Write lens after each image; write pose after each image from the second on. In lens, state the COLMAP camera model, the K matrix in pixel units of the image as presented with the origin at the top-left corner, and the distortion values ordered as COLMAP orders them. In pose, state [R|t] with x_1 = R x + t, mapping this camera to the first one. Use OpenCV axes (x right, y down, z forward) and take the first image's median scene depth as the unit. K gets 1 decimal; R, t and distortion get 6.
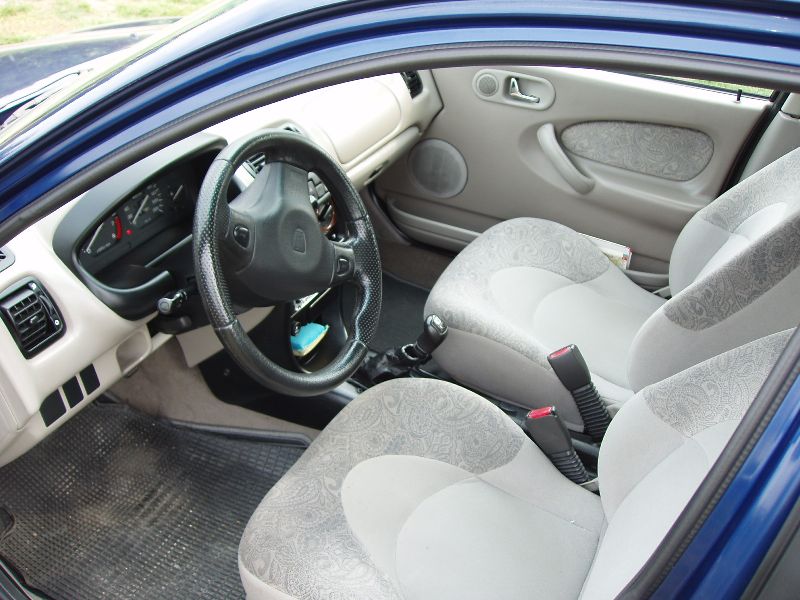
lens RADIAL K [[883.6, 0, 400.0], [0, 883.6, 300.0], [0, 0, 1]] dist [-0.133633, 0.038568]
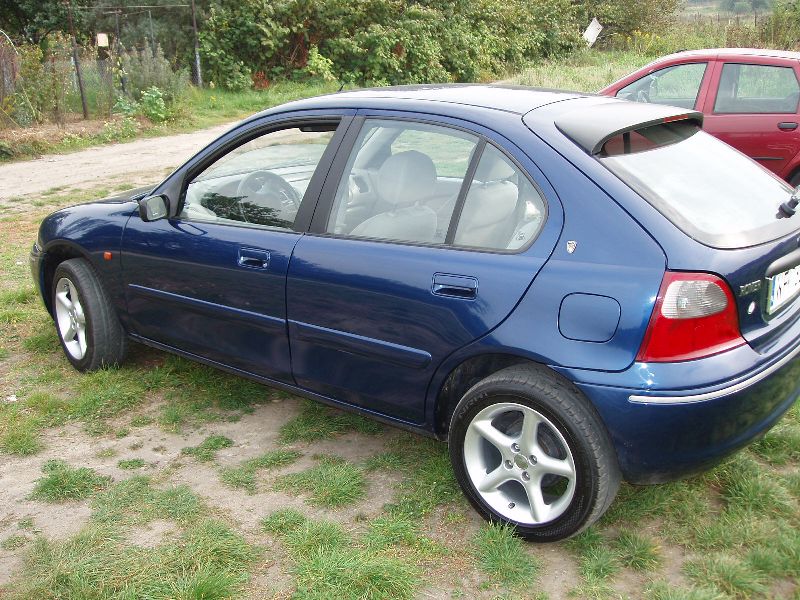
lens RADIAL K [[883.6, 0, 400.0], [0, 883.6, 300.0], [0, 0, 1]] dist [-0.133633, 0.038568]
pose [[0.973819, -0.006193, -0.227242, 0.650713], [-0.056193, 0.962048, -0.267031, 0.671469], [0.220271, 0.272809, 0.936513, -1.108323]]
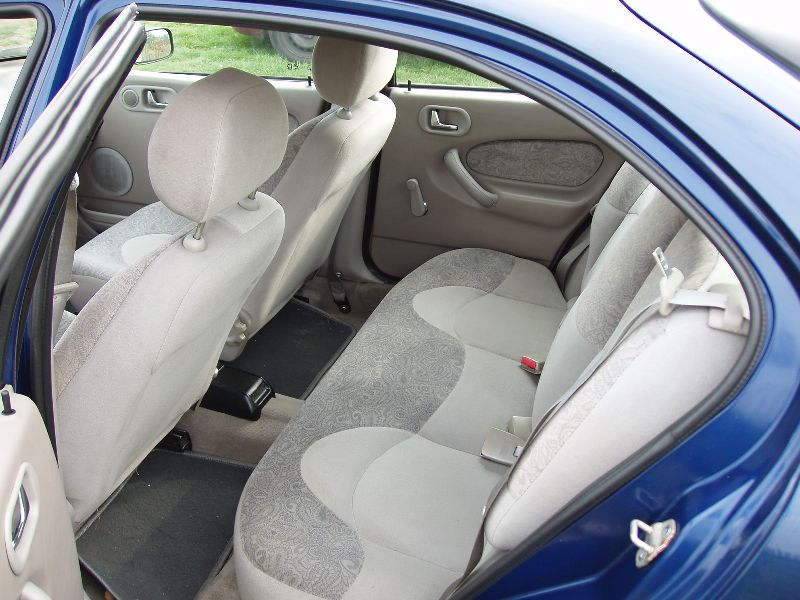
lens RADIAL K [[883.6, 0, 400.0], [0, 883.6, 300.0], [0, 0, 1]] dist [-0.133633, 0.038568]
pose [[0.991654, -0.091774, 0.090549, 0.344726], [0.099253, 0.991688, -0.081875, 0.182349], [-0.082282, 0.090179, 0.992521, -0.239349]]
